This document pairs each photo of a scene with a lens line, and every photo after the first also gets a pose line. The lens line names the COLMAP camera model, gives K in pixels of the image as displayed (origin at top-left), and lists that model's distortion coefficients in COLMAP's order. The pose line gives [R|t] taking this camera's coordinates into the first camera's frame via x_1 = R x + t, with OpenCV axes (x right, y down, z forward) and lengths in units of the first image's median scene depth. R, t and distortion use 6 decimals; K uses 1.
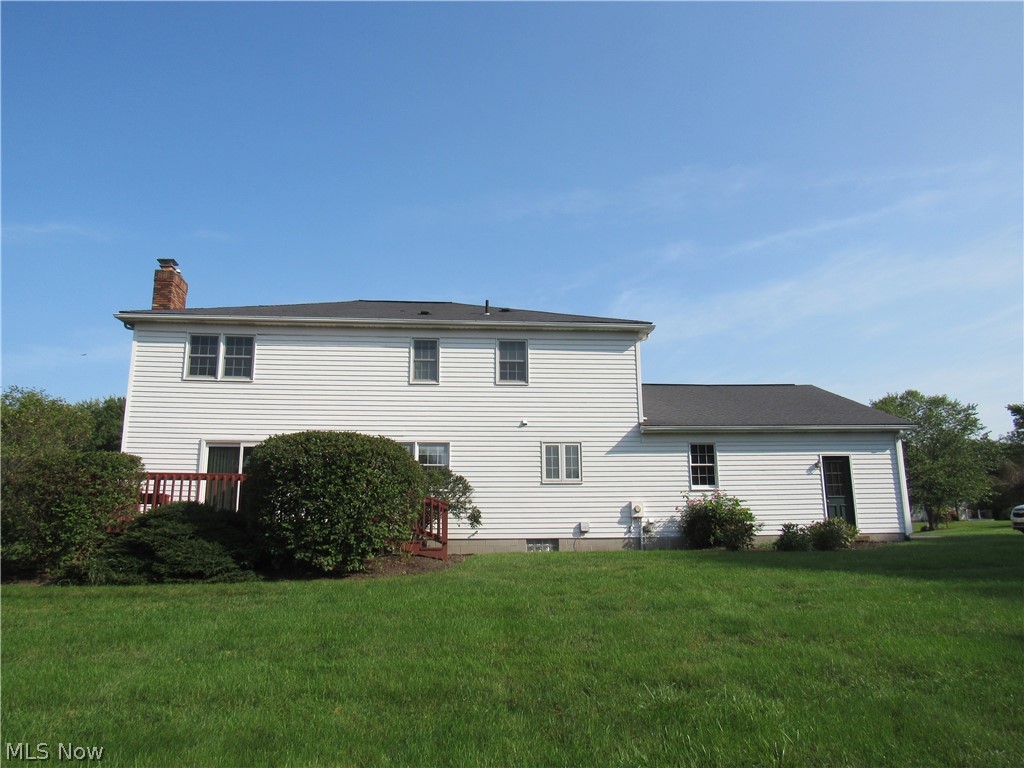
lens RADIAL K [[729.3, 0, 512.3], [0, 729.3, 382.5], [0, 0, 1]] dist [-0.014012, -0.001150]
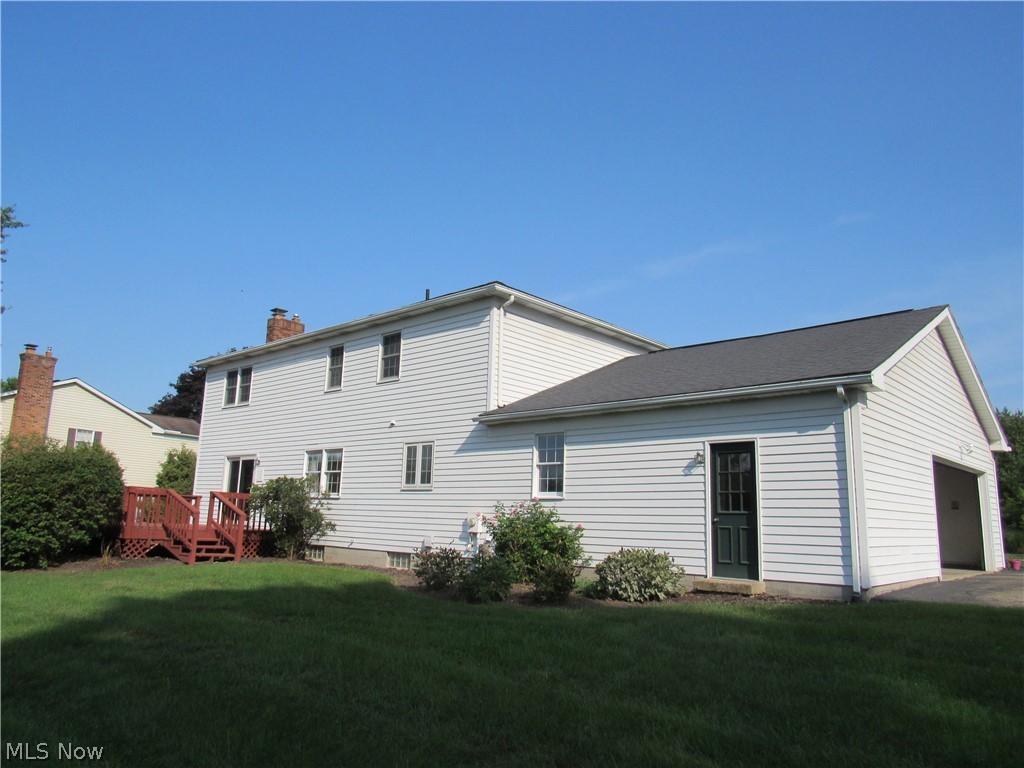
lens RADIAL K [[729.3, 0, 512.2], [0, 729.3, 384.0], [0, 0, 1]] dist [-0.014012, -0.001150]
pose [[0.676431, -0.105903, -0.728852, 0.770198], [0.111525, 0.992925, -0.040769, 0.060302], [0.728013, -0.053708, 0.683457, 0.487462]]
